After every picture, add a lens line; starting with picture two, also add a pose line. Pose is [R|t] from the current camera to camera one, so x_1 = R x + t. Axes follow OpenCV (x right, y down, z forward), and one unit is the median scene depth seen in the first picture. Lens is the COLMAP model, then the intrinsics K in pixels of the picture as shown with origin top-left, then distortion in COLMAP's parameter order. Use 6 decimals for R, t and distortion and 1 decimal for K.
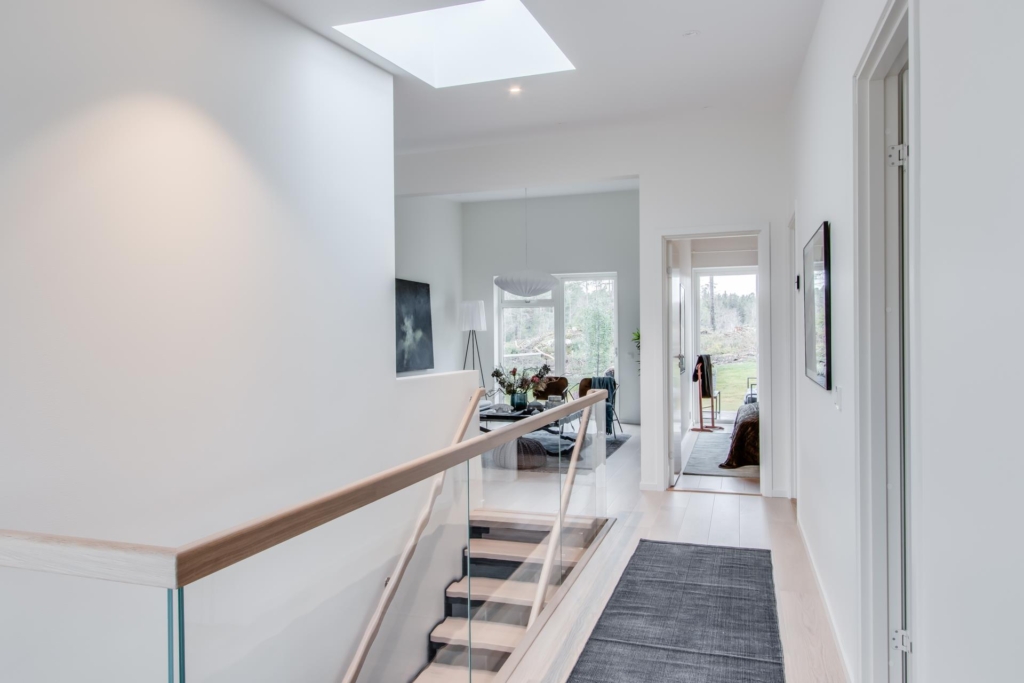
lens RADIAL K [[690.5, 0, 513.2], [0, 690.5, 345.5], [0, 0, 1]] dist [-0.000657, 0.000225]
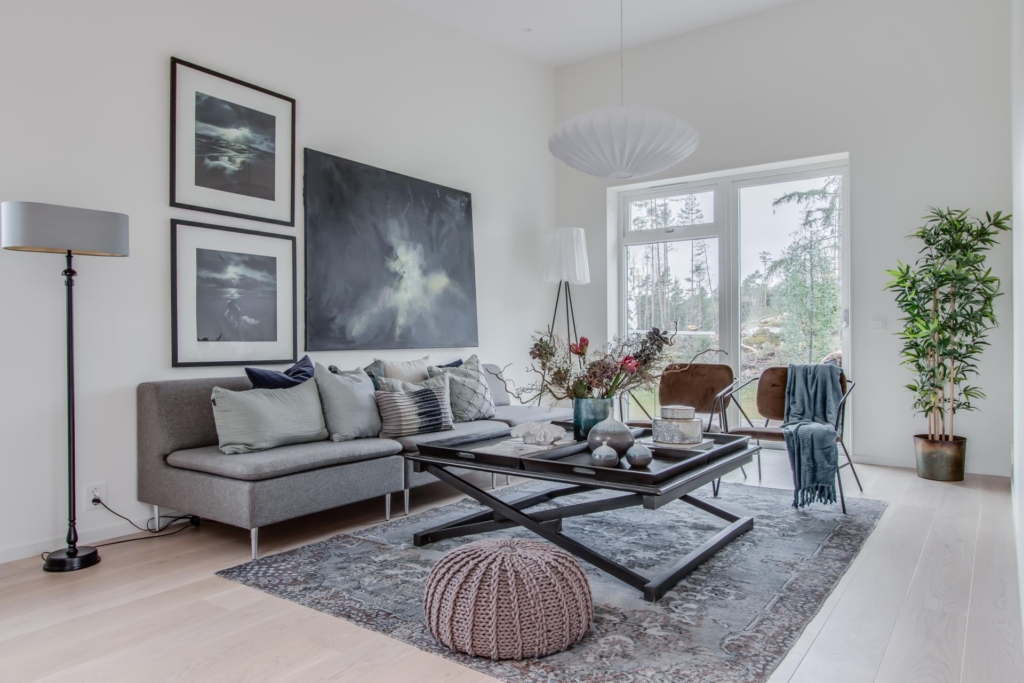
lens RADIAL K [[690.5, 0, 513.2], [0, 690.5, 345.5], [0, 0, 1]] dist [-0.000657, 0.000225]
pose [[0.954318, 0.000835, -0.298792, 0.079248], [-0.001057, 0.999999, -0.000579, 0.034199], [0.298792, 0.000868, 0.954318, 0.527167]]
